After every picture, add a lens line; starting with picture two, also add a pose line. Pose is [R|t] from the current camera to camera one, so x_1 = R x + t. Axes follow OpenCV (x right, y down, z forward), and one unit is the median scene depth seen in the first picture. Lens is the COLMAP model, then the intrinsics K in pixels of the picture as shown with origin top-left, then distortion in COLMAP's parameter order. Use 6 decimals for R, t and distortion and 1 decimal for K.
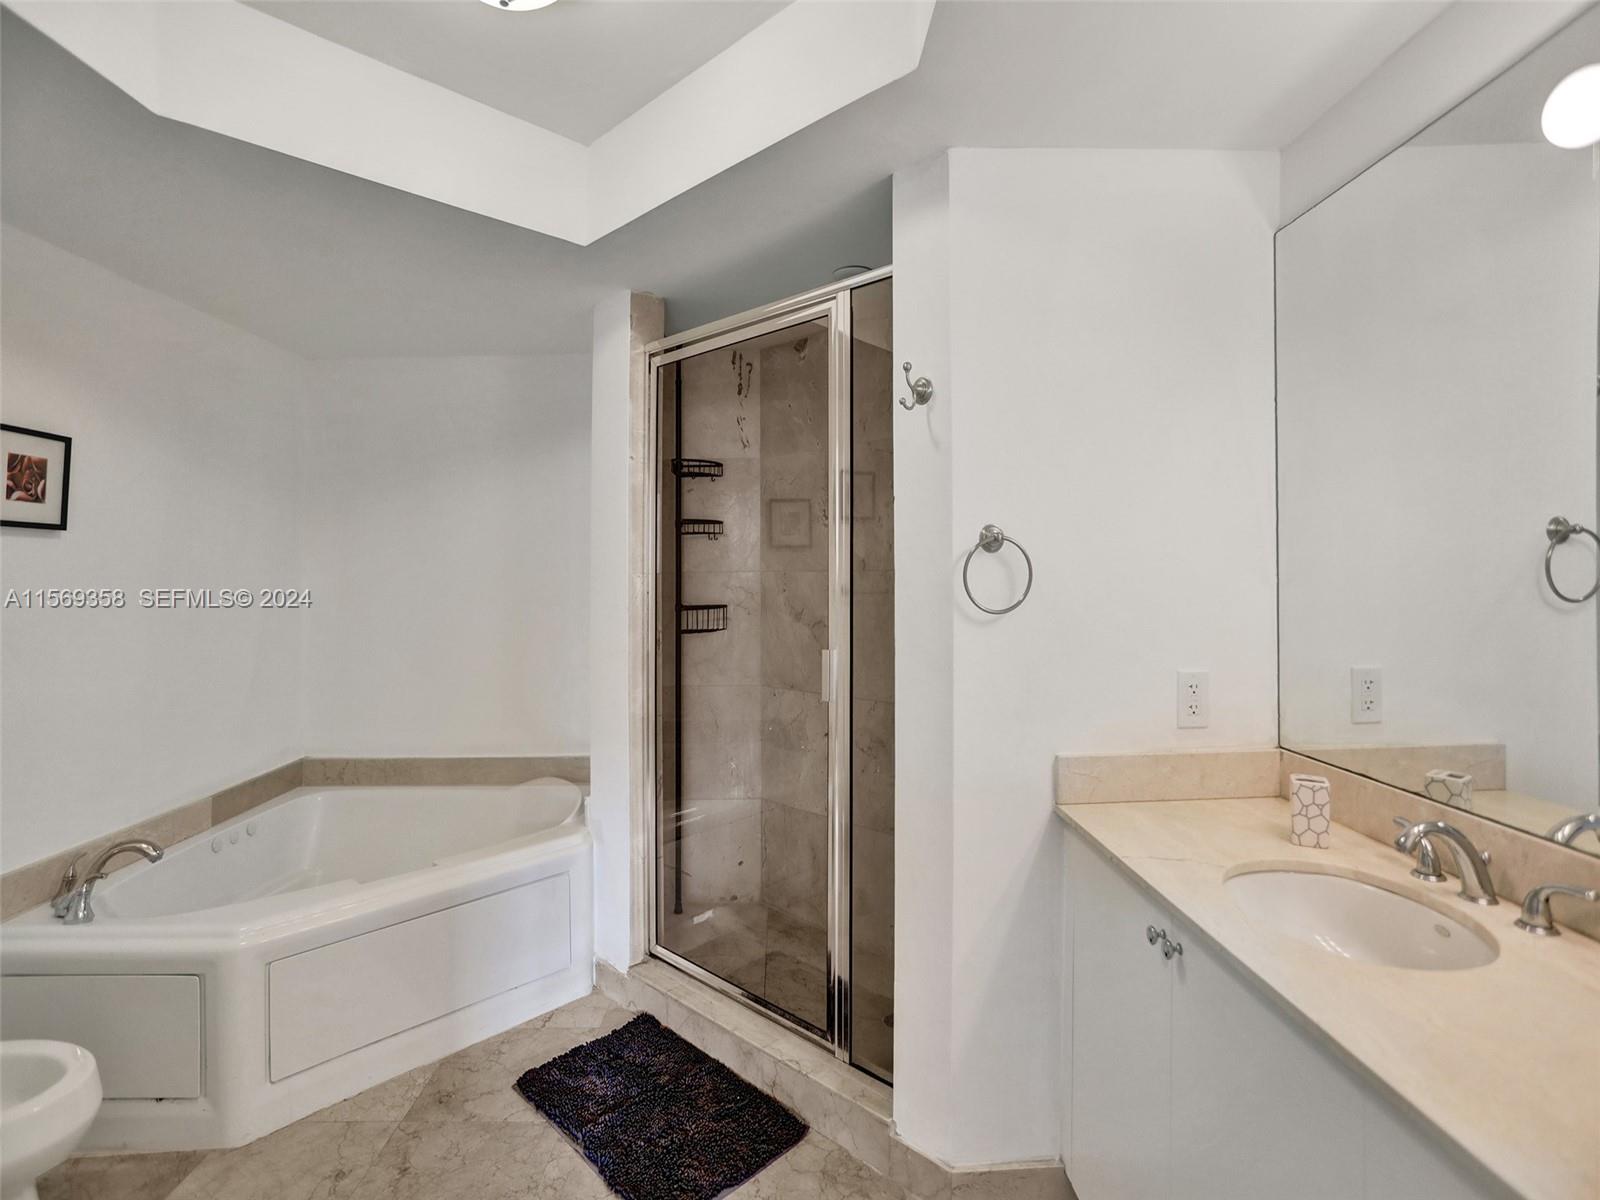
lens RADIAL K [[769.2, 0, 798.1], [0, 769.2, 562.7], [0, 0, 1]] dist [-0.002443, 0.016780]
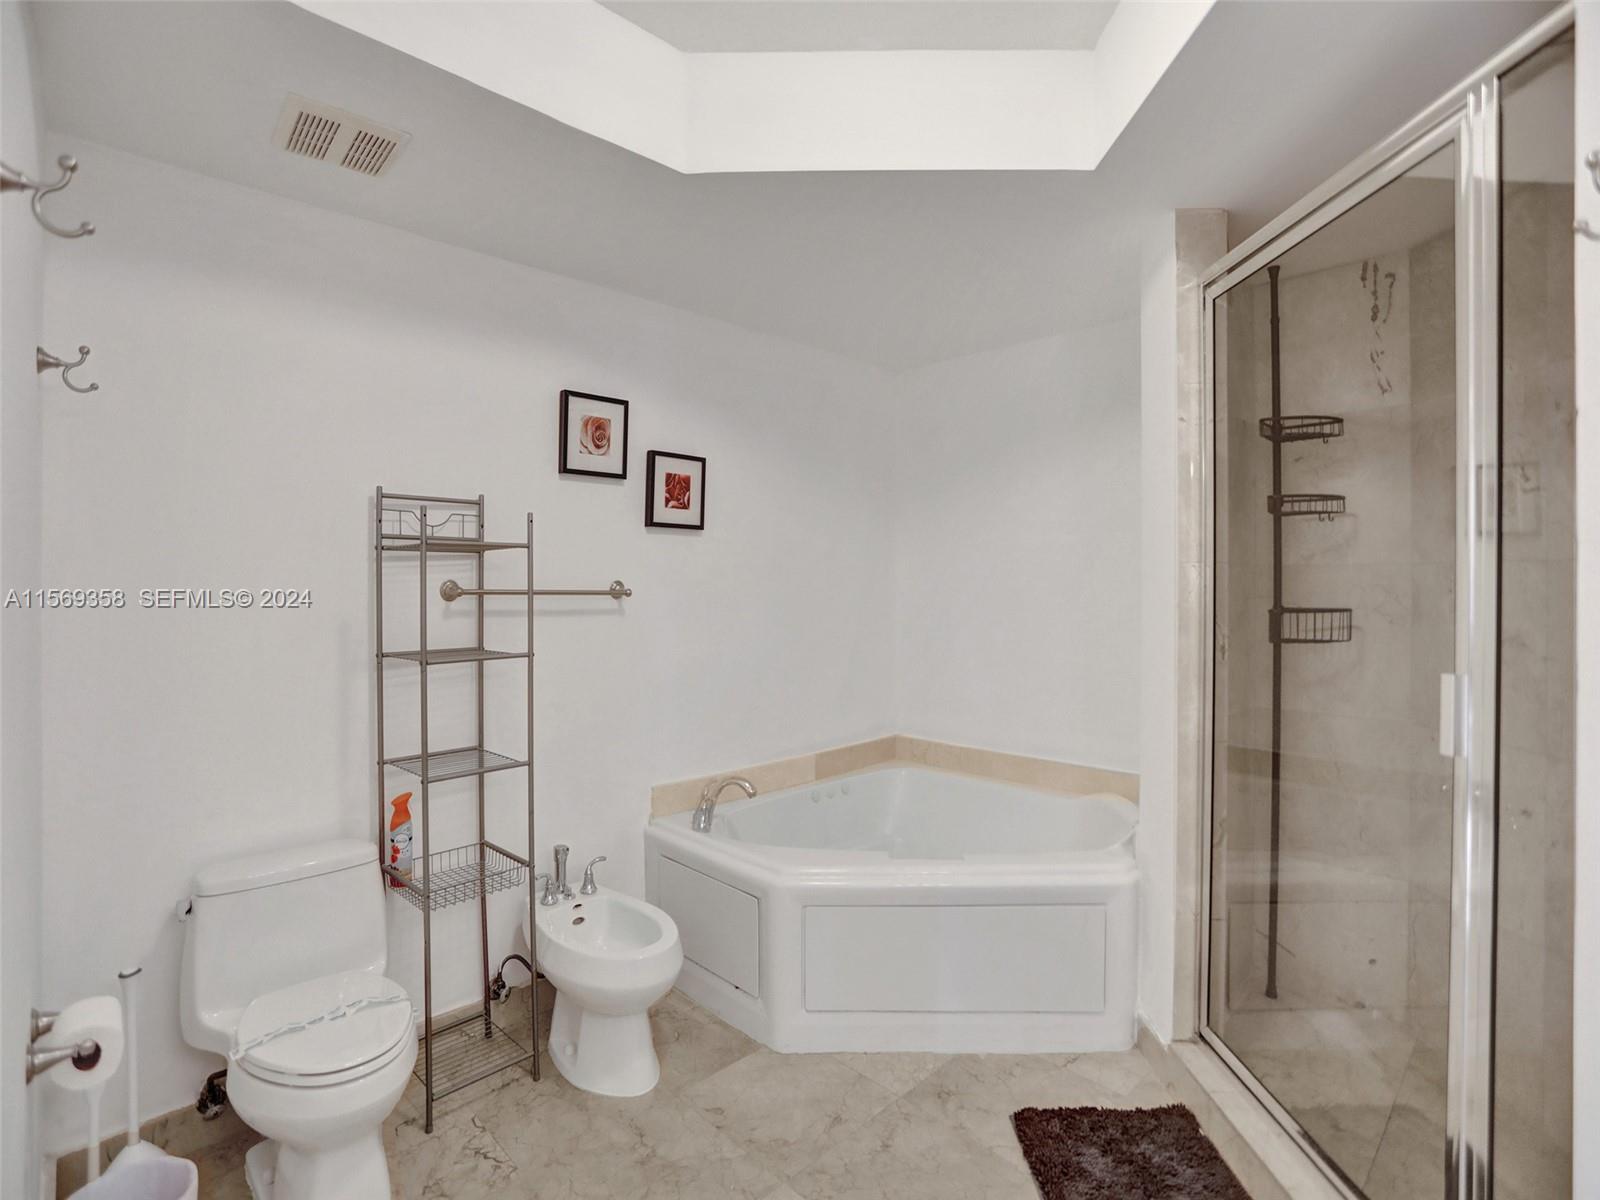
lens RADIAL K [[794.9, 0, 797.9], [0, 794.9, 577.4], [0, 0, 1]] dist [-0.044808, 0.030996]
pose [[0.714586, 0.003743, -0.699537, 0.086597], [0.006251, 0.999912, 0.011736, 0.020140], [0.699519, -0.012759, 0.714500, 0.142748]]
